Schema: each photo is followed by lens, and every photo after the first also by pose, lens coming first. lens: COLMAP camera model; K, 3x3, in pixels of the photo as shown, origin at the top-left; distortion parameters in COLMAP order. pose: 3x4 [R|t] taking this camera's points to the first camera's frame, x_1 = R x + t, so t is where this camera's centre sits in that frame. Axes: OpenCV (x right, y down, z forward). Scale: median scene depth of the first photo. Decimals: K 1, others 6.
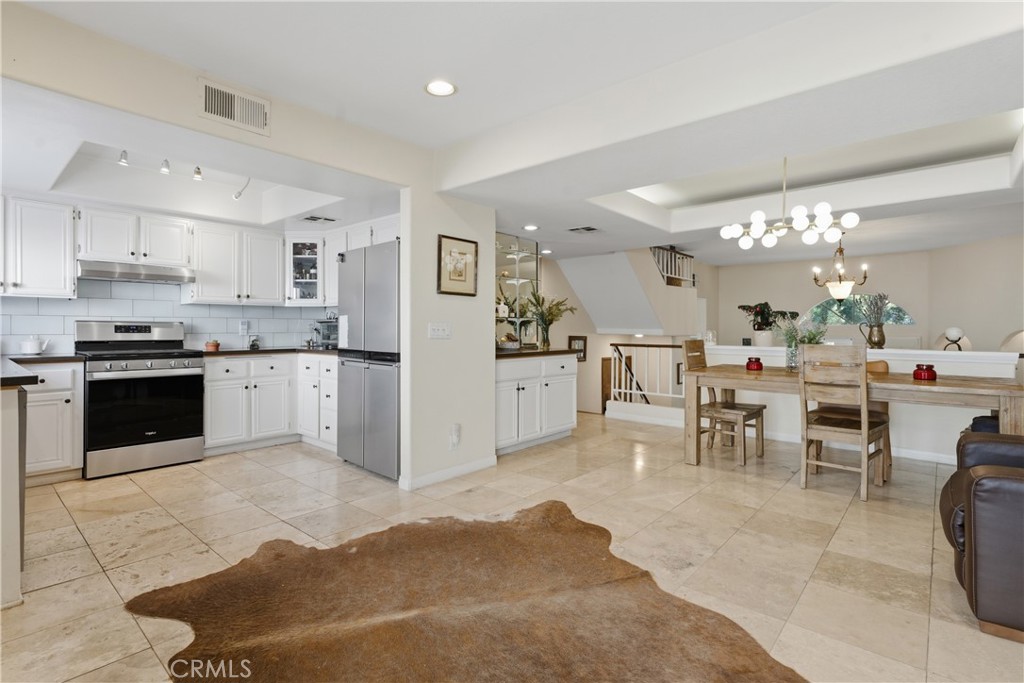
lens RADIAL K [[490.8, 0, 510.5], [0, 490.8, 332.0], [0, 0, 1]] dist [-0.003628, 0.000893]
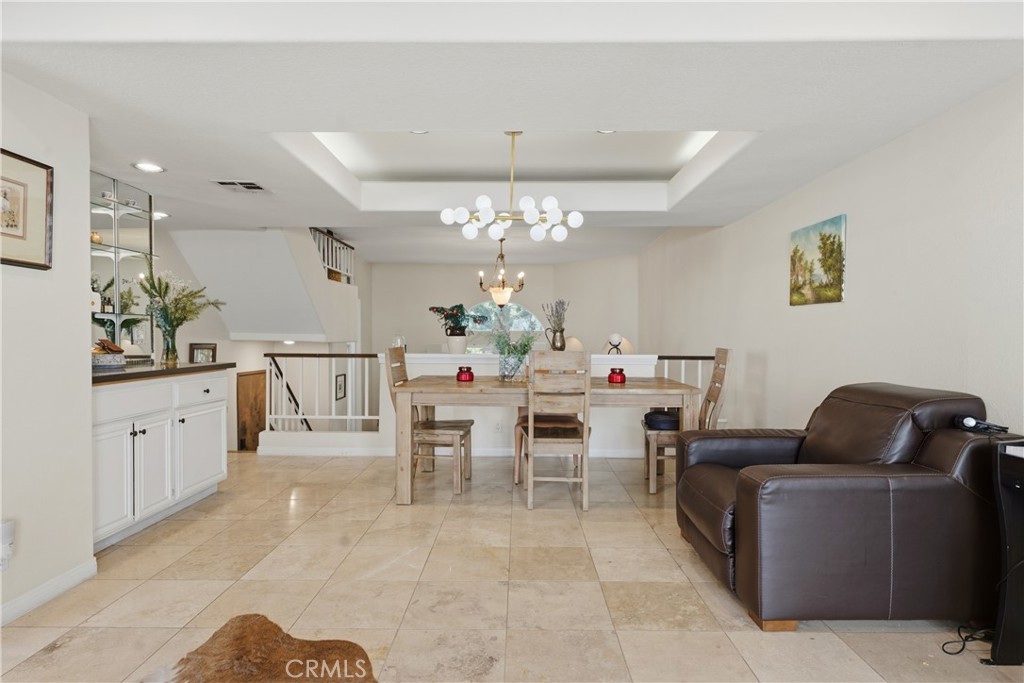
lens RADIAL K [[550.9, 0, 512.8], [0, 550.9, 344.1], [0, 0, 1]] dist [0.000281, -0.001005]
pose [[0.756394, -0.007988, 0.654067, -0.078721], [0.000651, 0.999934, 0.011458, 0.000709], [-0.654115, -0.008241, 0.756350, 0.214887]]
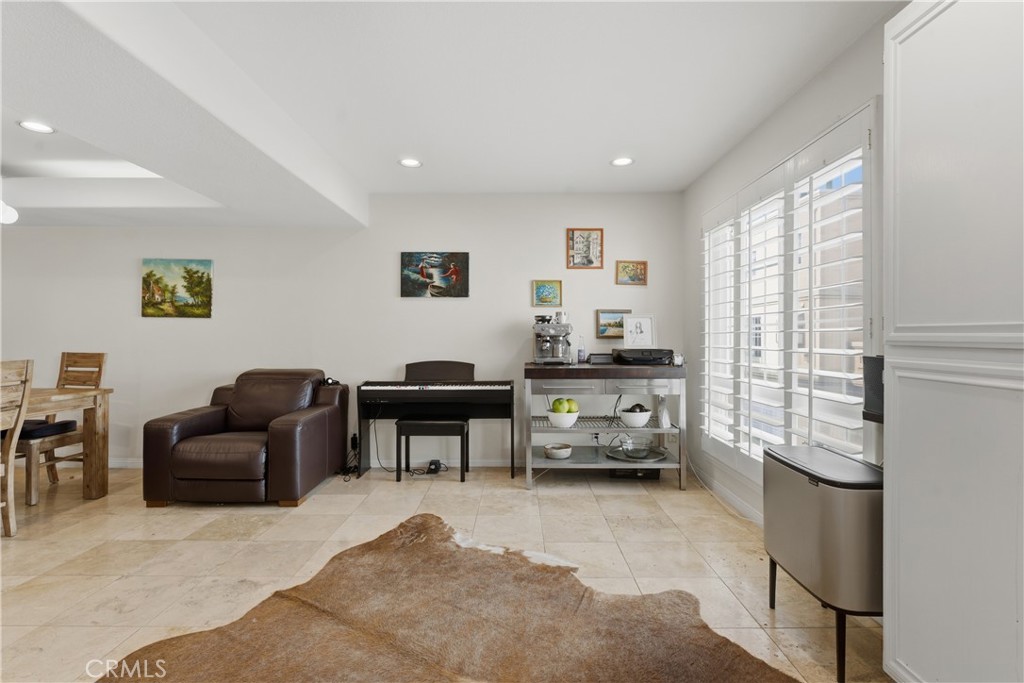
lens RADIAL K [[490.8, 0, 516.9], [0, 490.8, 333.4], [0, 0, 1]] dist [-0.003628, 0.000893]
pose [[-0.663327, 0.006288, 0.748303, -0.428590], [0.001744, 0.999975, -0.006857, -0.009606], [-0.748327, -0.003244, -0.663322, 0.718356]]
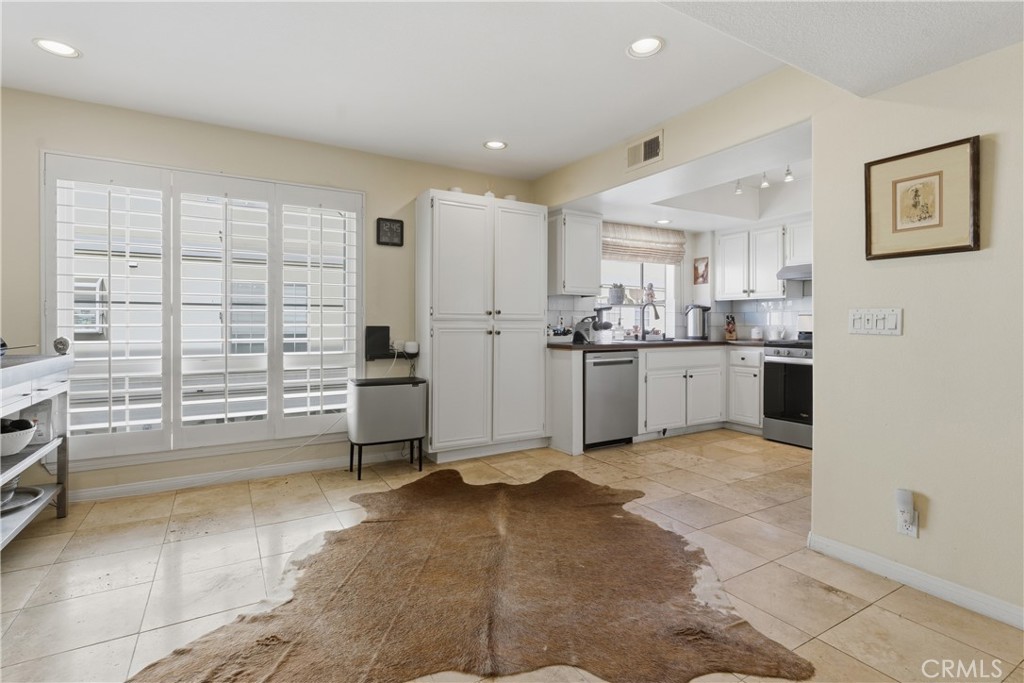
lens RADIAL K [[490.8, 0, 511.6], [0, 490.8, 328.2], [0, 0, 1]] dist [-0.003628, 0.000893]
pose [[-0.305709, 0.007722, -0.952094, 0.508029], [-0.005061, 0.999940, 0.009735, 0.001948], [0.952112, 0.007795, -0.305652, 0.685749]]
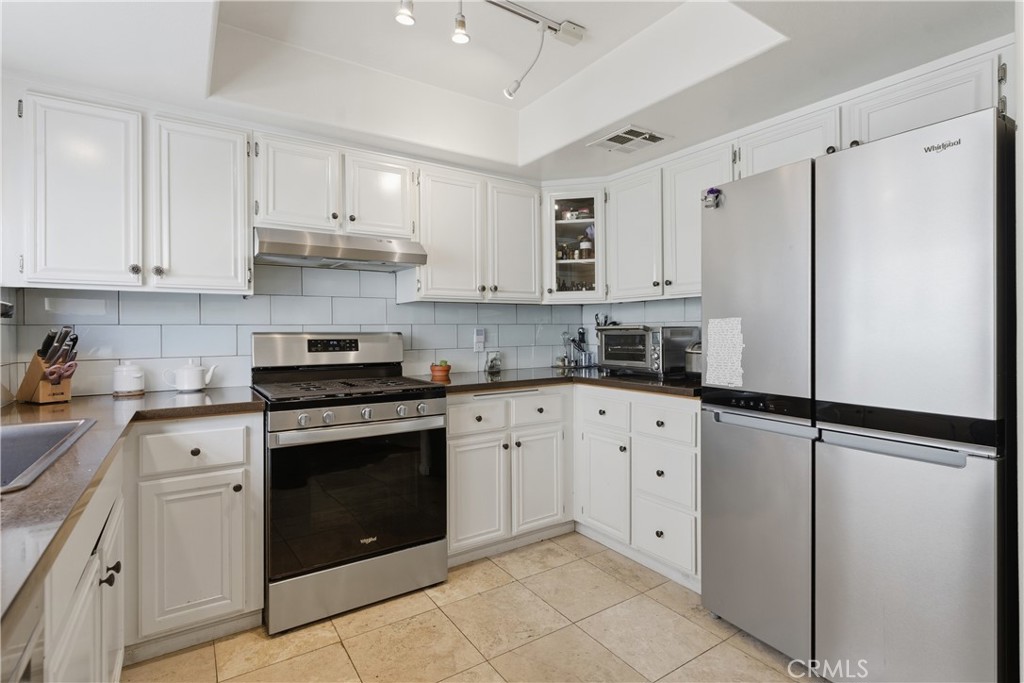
lens RADIAL K [[490.8, 0, 511.5], [0, 490.8, 333.6], [0, 0, 1]] dist [-0.003628, 0.000893]
pose [[0.966959, -0.004850, -0.254885, -0.429197], [0.005134, 0.999987, 0.000446, -0.020620], [0.254879, -0.001740, 0.966971, 0.500959]]
